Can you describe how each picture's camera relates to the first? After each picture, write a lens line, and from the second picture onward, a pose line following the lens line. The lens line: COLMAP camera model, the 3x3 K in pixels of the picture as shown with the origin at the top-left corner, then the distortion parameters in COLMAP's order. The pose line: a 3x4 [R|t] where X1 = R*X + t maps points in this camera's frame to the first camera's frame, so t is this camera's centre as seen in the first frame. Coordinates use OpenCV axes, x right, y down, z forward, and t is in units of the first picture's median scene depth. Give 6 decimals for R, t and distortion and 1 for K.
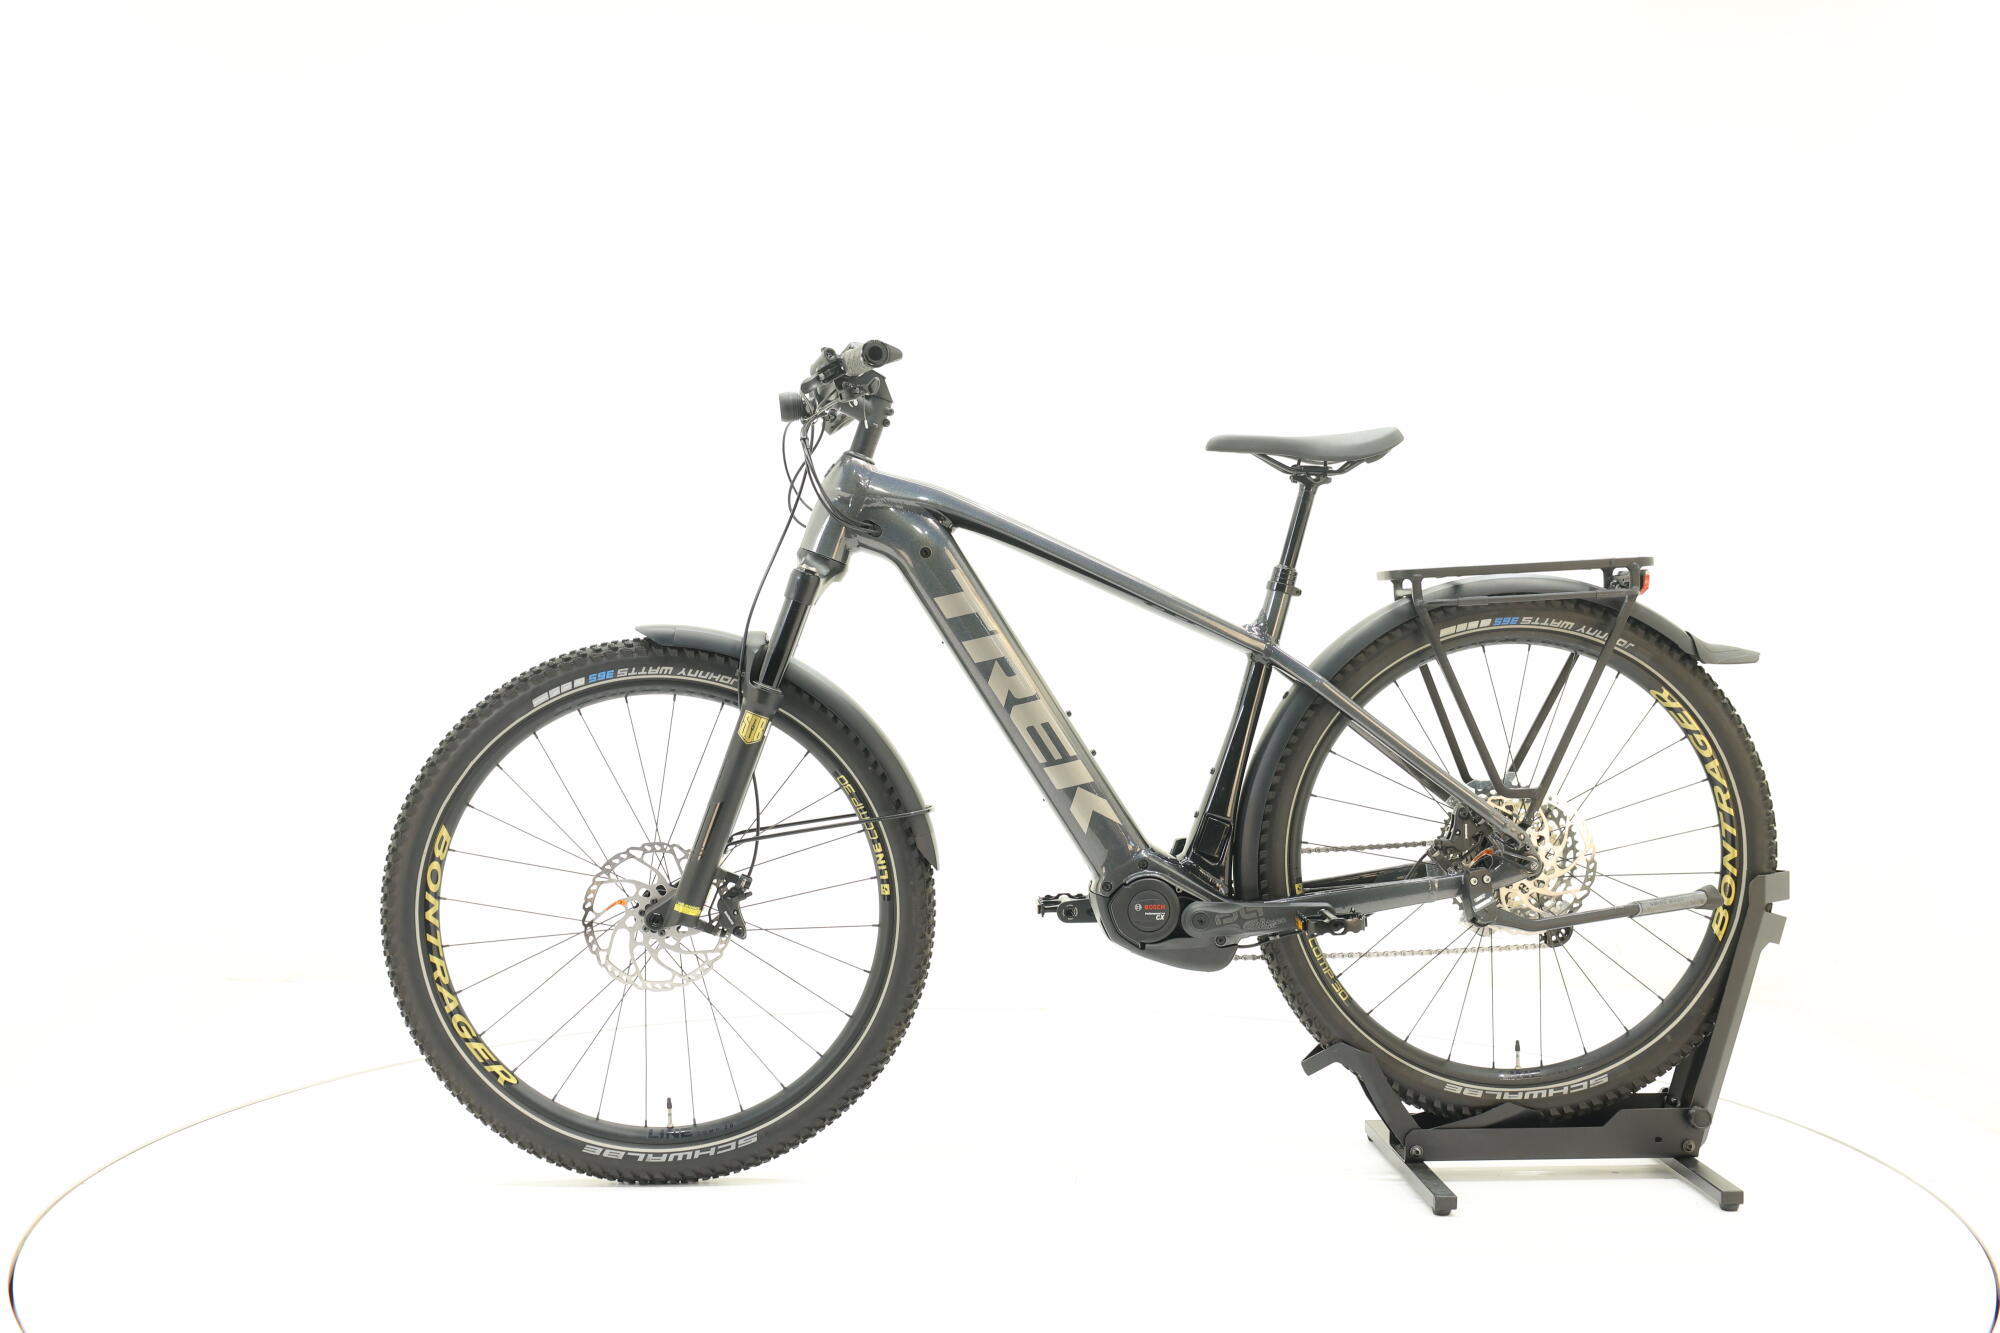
lens RADIAL K [[2163.1, 0, 983.5], [0, 2163.1, 646.1], [0, 0, 1]] dist [0.000440, 0.000000]
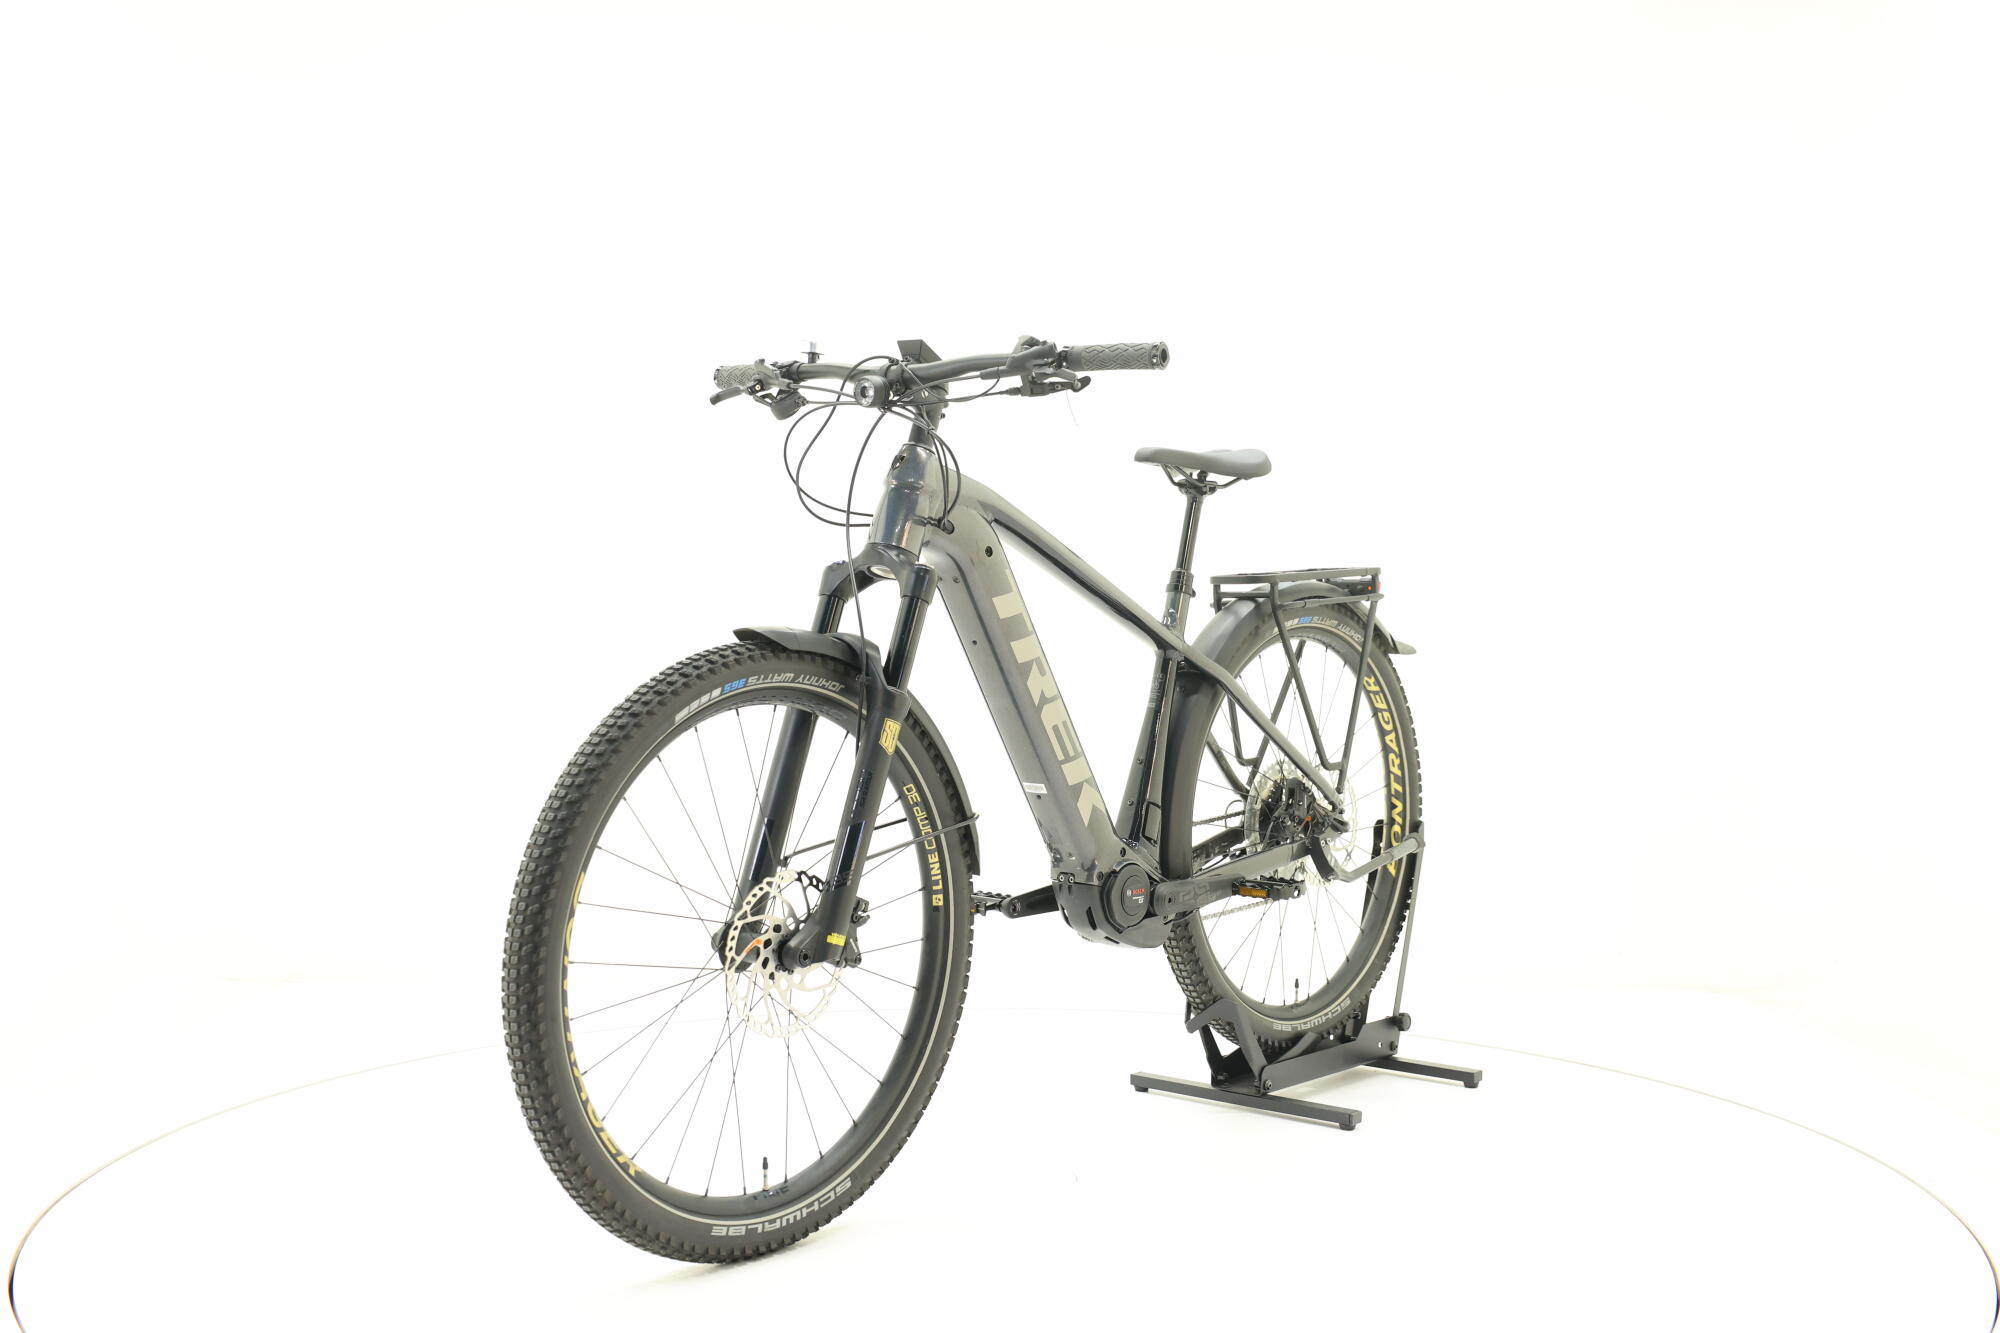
lens RADIAL K [[2163.1, 0, 993.6], [0, 2163.1, 665.8], [0, 0, 1]] dist [0.000440, 0.000000]
pose [[0.694795, -0.018676, 0.718965, -0.713220], [0.019540, 0.999784, 0.007087, 0.001730], [-0.718942, 0.009124, 0.695010, 0.309395]]
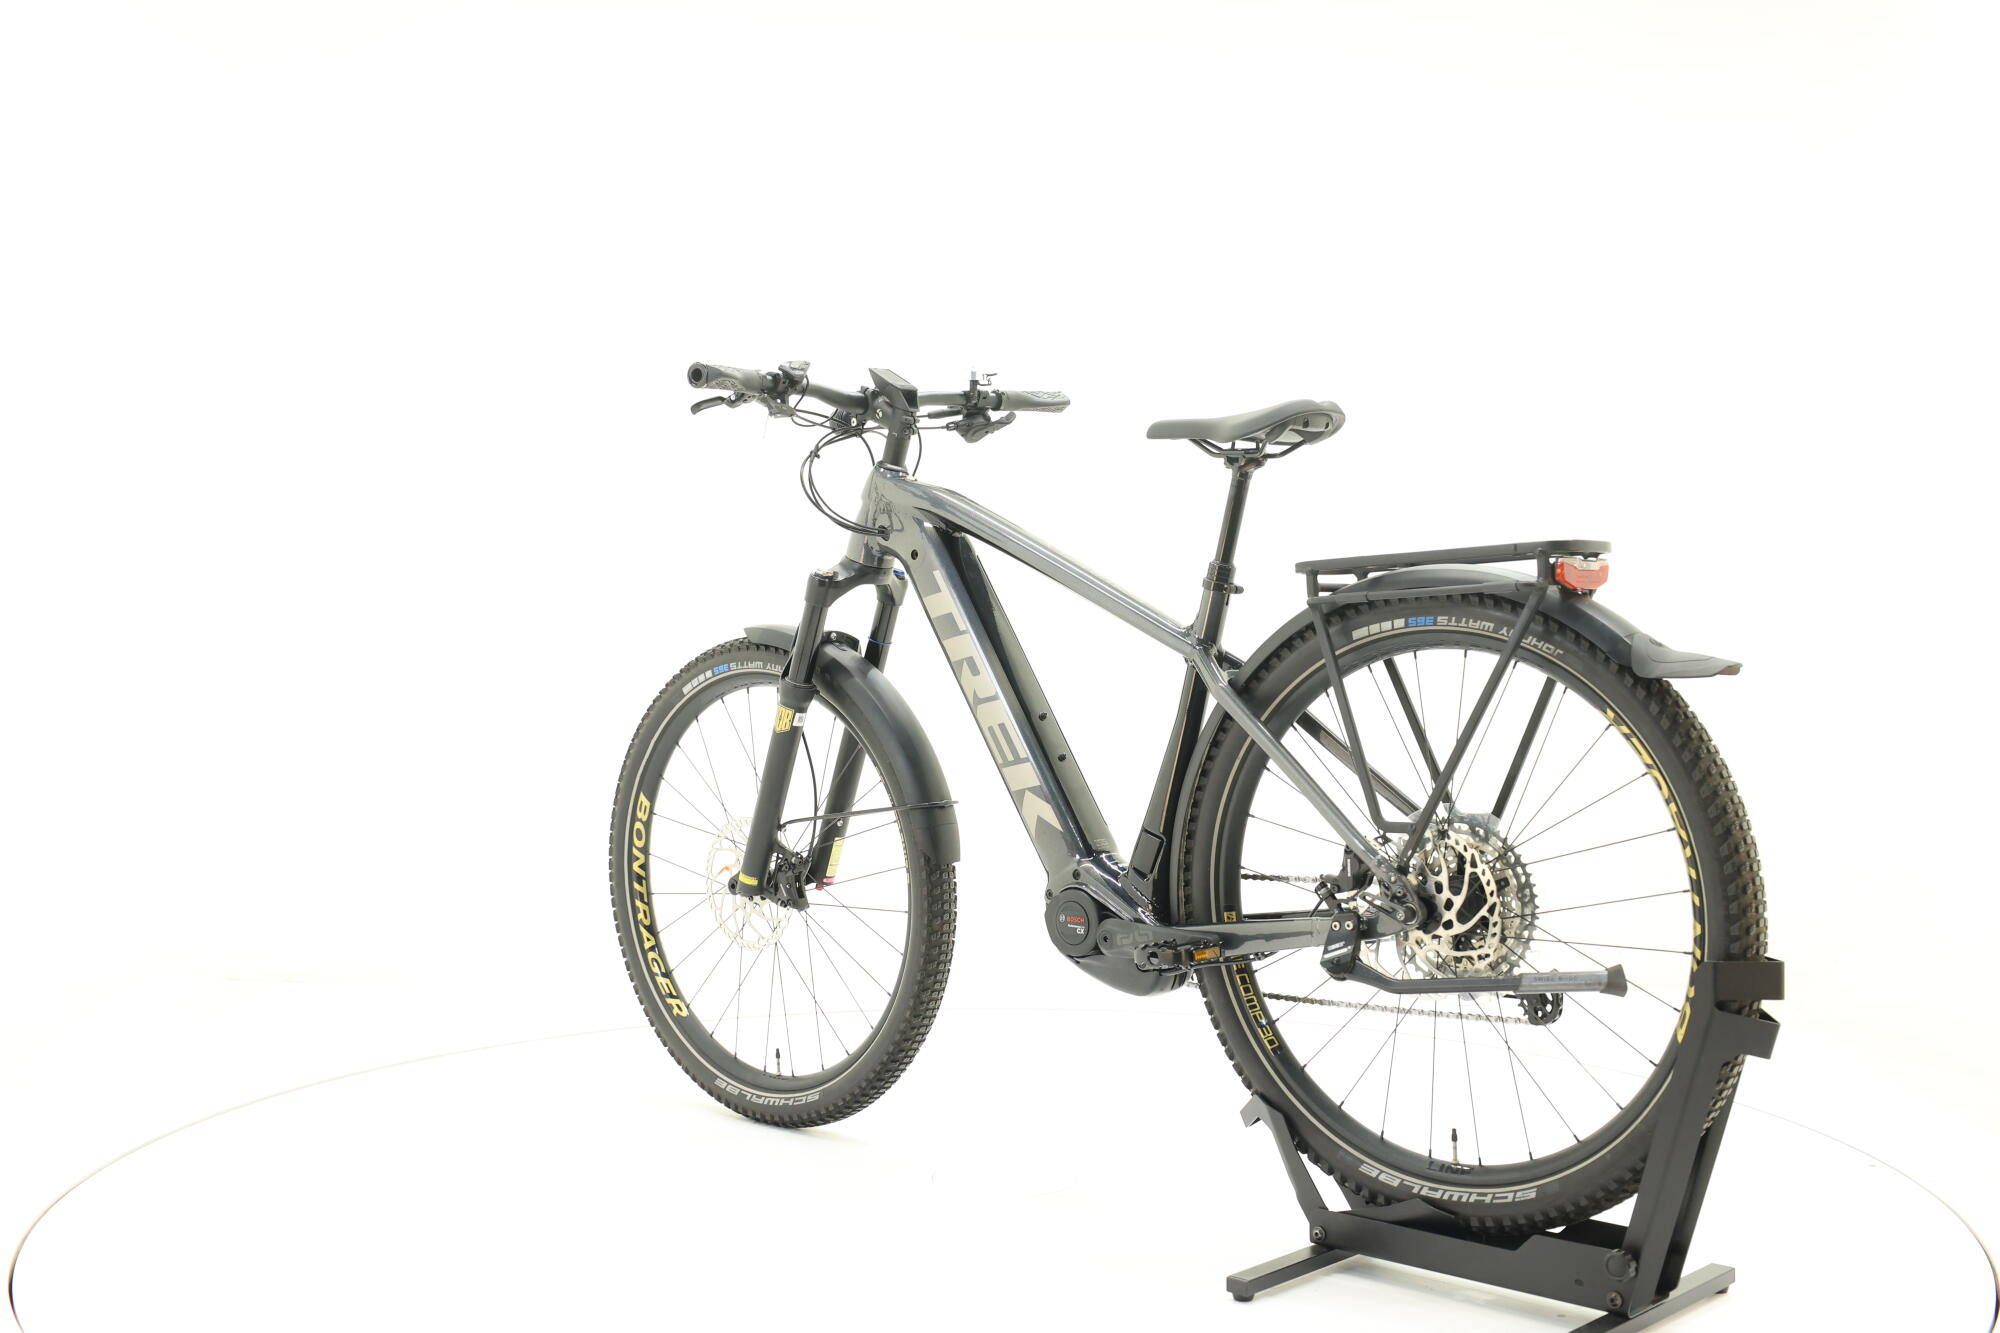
lens RADIAL K [[2163.1, 0, 989.5], [0, 2163.1, 679.2], [0, 0, 1]] dist [0.000440, 0.000000]
pose [[0.694313, 0.018161, -0.719444, 0.726034], [-0.023534, 0.999720, 0.002524, 0.012699], [0.719289, 0.015178, 0.694545, 0.299177]]
